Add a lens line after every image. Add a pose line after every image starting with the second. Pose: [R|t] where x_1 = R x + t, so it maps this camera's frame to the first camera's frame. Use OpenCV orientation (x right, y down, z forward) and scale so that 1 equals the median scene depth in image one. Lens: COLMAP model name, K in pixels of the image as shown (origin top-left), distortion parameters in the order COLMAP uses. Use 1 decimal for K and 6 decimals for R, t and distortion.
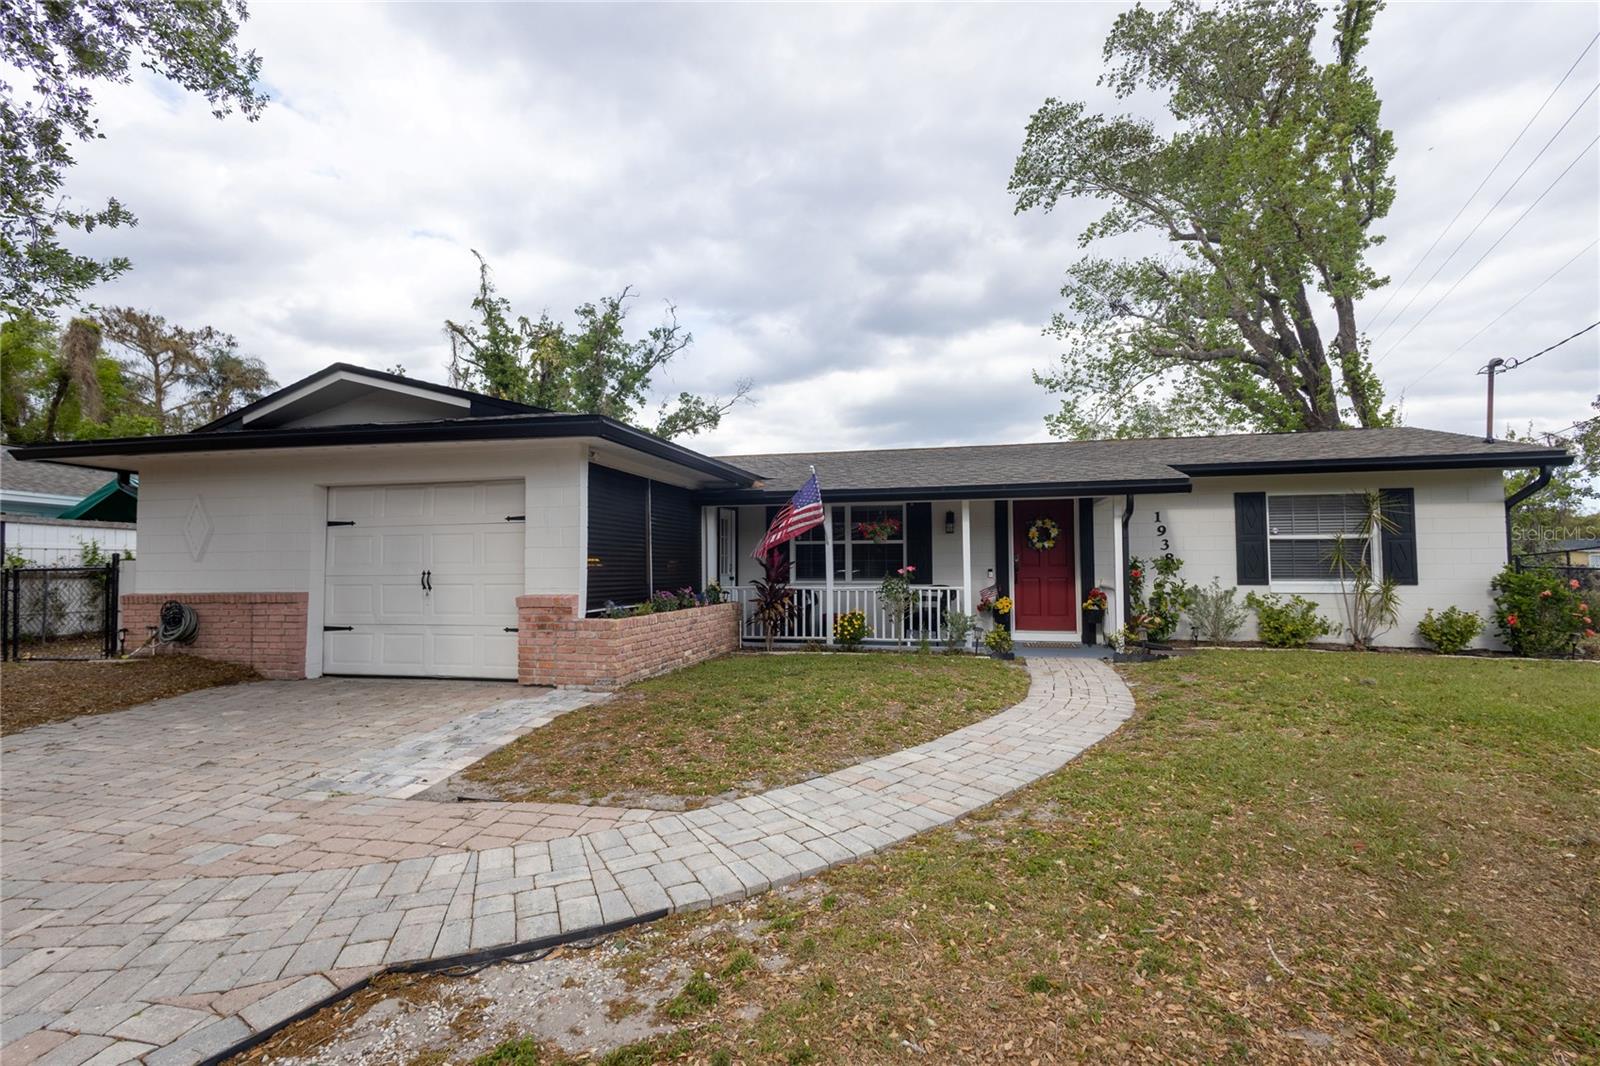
lens RADIAL K [[728.6, 0, 782.4], [0, 728.6, 532.8], [0, 0, 1]] dist [0.014038, -0.005396]
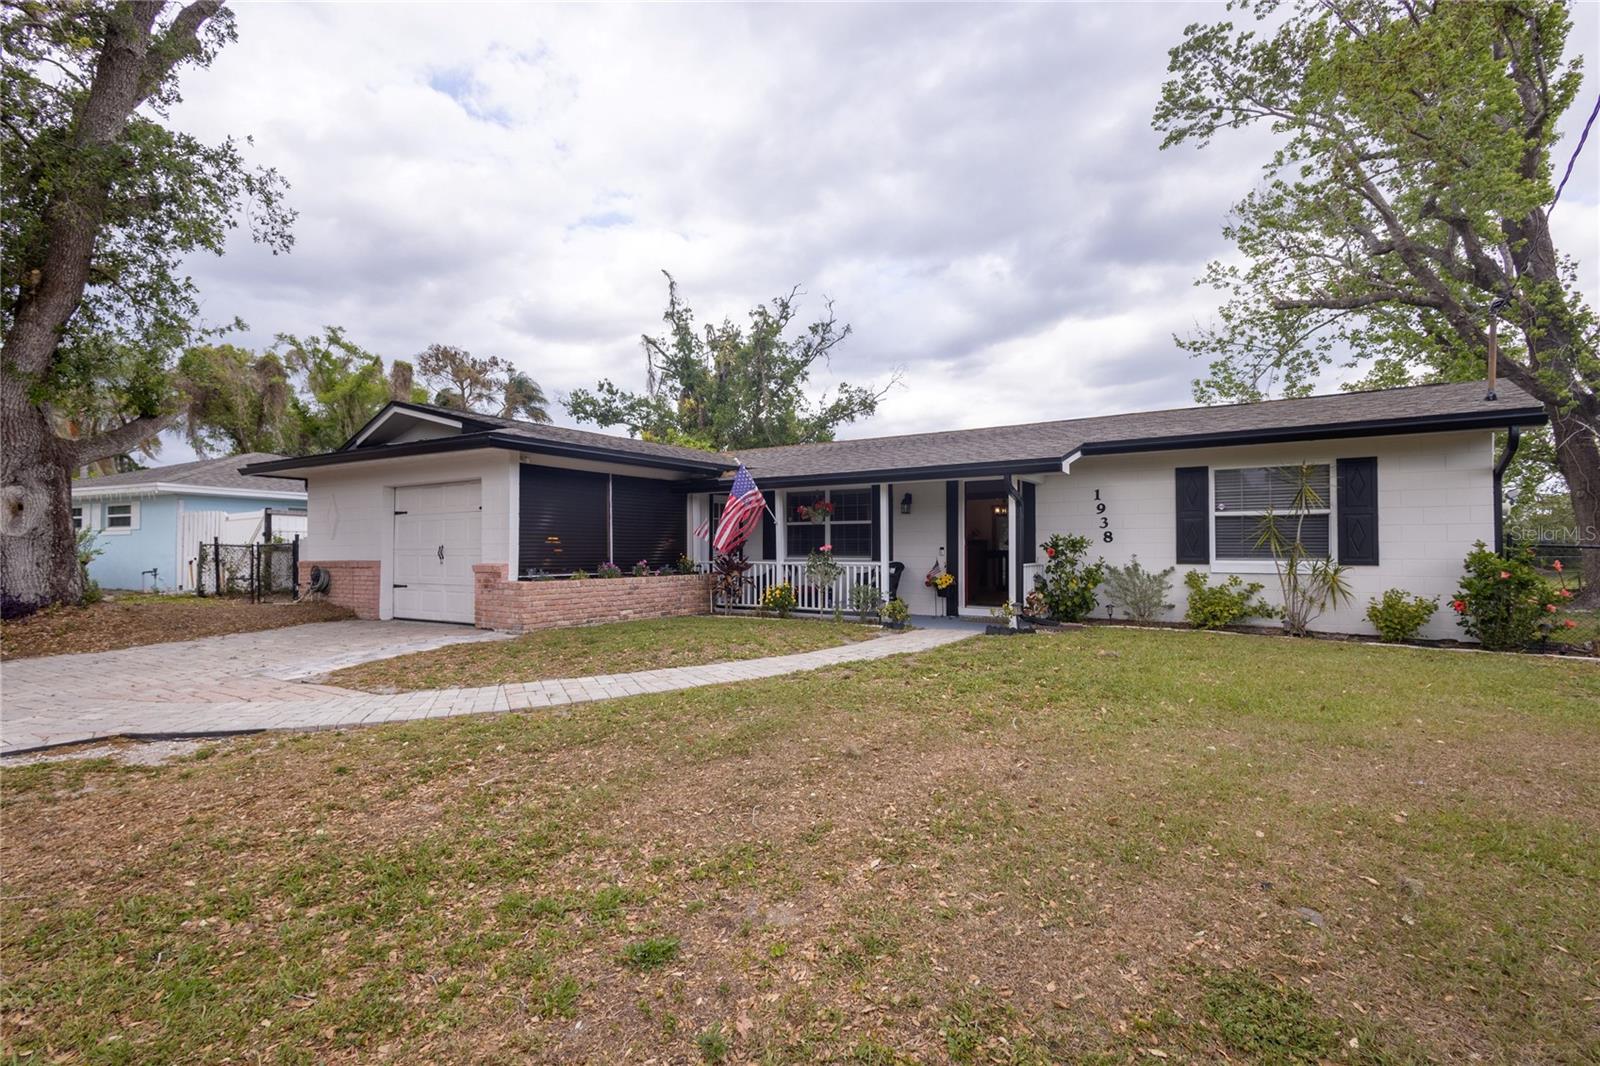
lens RADIAL K [[728.6, 0, 782.4], [0, 728.6, 532.8], [0, 0, 1]] dist [0.014038, -0.005396]
pose [[0.942442, -0.004020, -0.334344, 0.470115], [0.011863, 0.999700, 0.021420, 0.003553], [0.334158, -0.024154, 0.942208, -0.077918]]
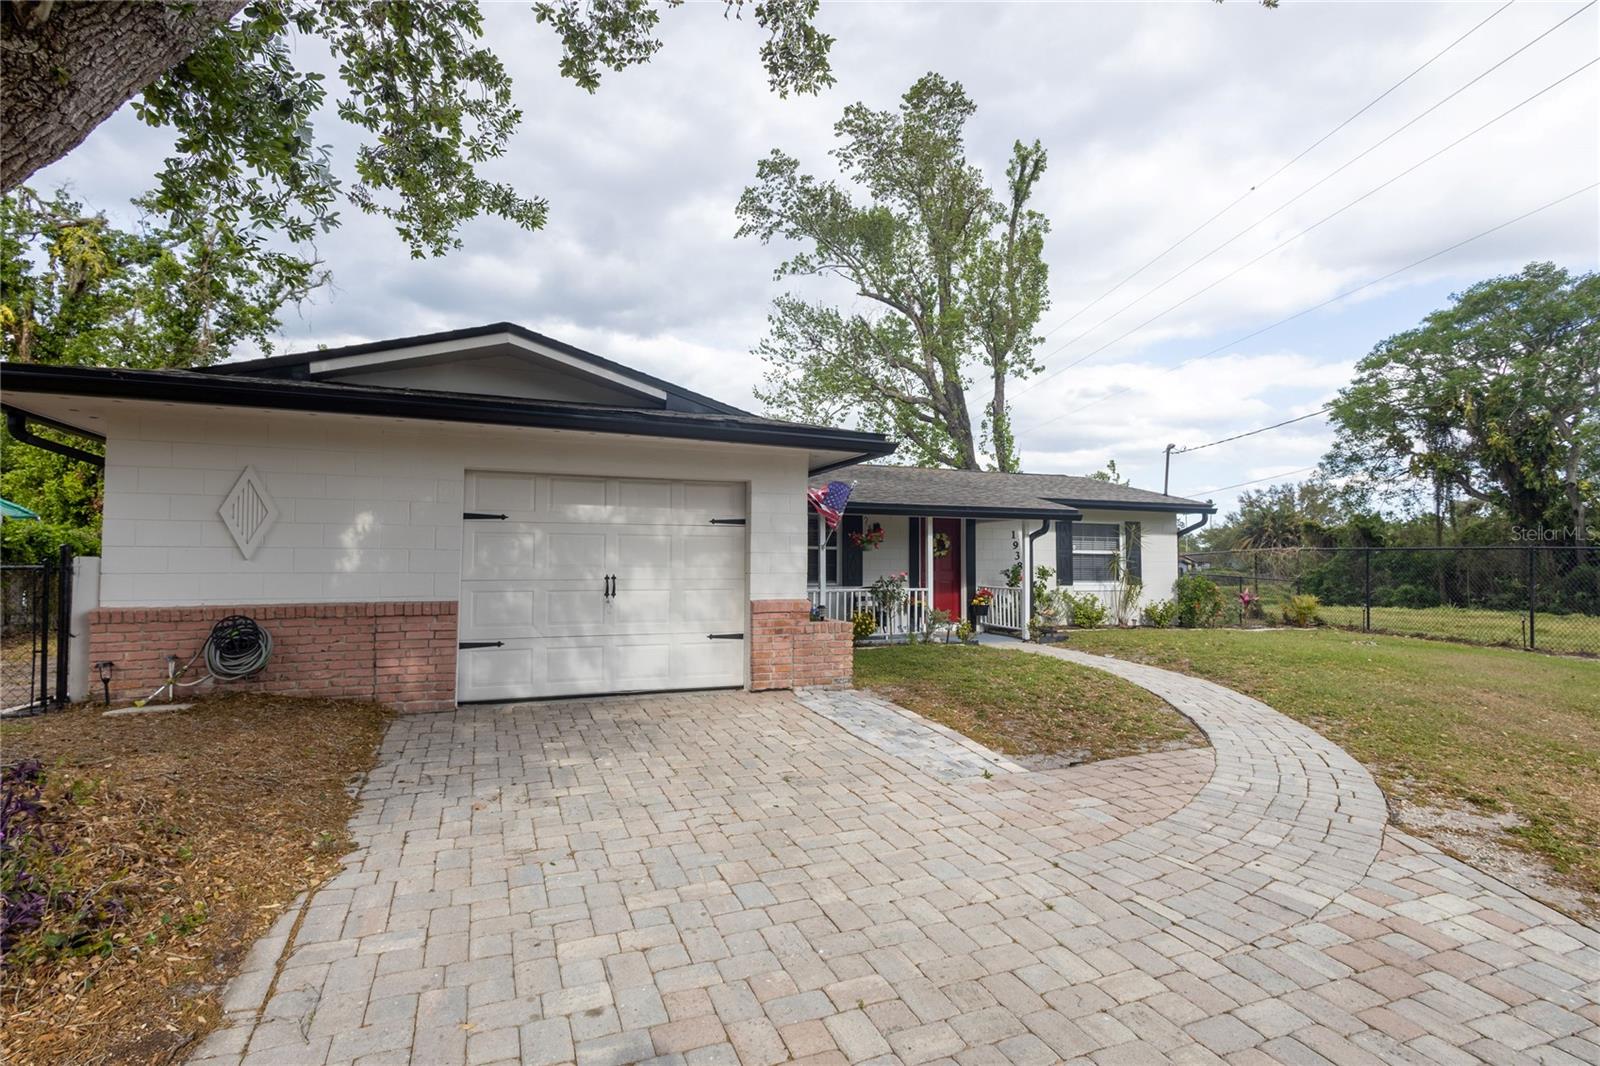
lens RADIAL K [[772.6, 0, 782.1], [0, 772.6, 531.9], [0, 0, 1]] dist [-0.001001, -0.000187]
pose [[0.825080, 0.034077, 0.563987, -0.668213], [-0.035625, 0.999331, -0.008265, -0.000327], [-0.563892, -0.013273, 0.825742, 0.080666]]
